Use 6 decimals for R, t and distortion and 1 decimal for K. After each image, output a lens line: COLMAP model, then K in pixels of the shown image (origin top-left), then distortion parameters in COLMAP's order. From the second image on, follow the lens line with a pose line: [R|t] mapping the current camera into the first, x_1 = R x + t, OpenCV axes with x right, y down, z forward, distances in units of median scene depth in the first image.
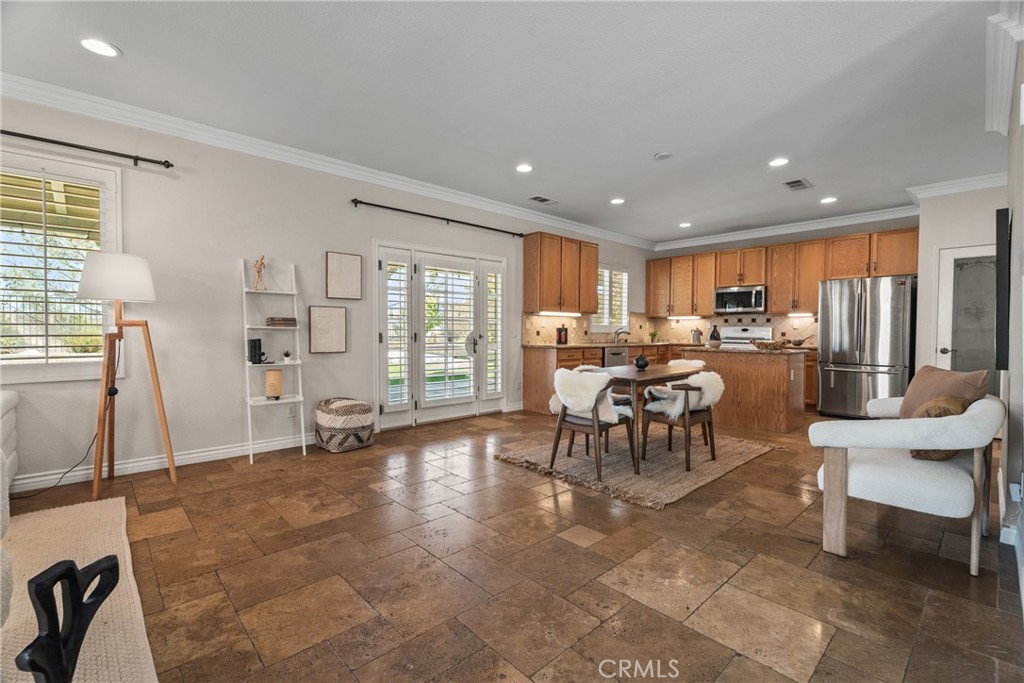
lens RADIAL K [[464.3, 0, 511.1], [0, 464.3, 339.9], [0, 0, 1]] dist [0.011810, 0.001105]
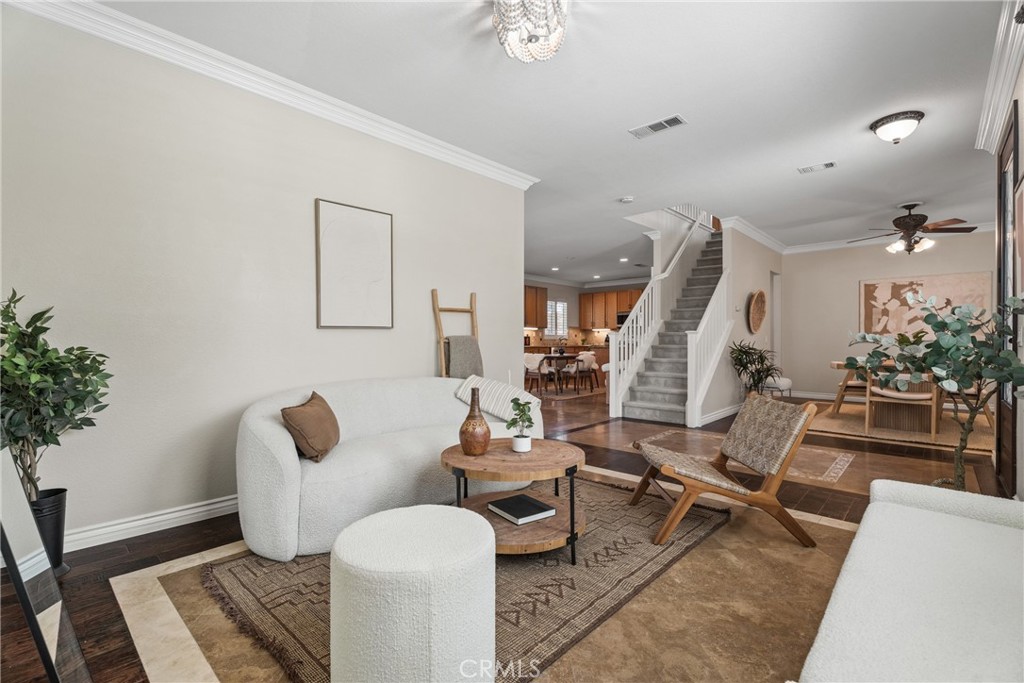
lens RADIAL K [[464.3, 0, 511.8], [0, 464.3, 341.4], [0, 0, 1]] dist [0.011810, 0.001105]
pose [[0.997485, -0.008248, 0.070391, -0.066104], [0.009488, 0.999805, -0.017307, 0.020992], [-0.070234, 0.017931, 0.997369, -0.696441]]
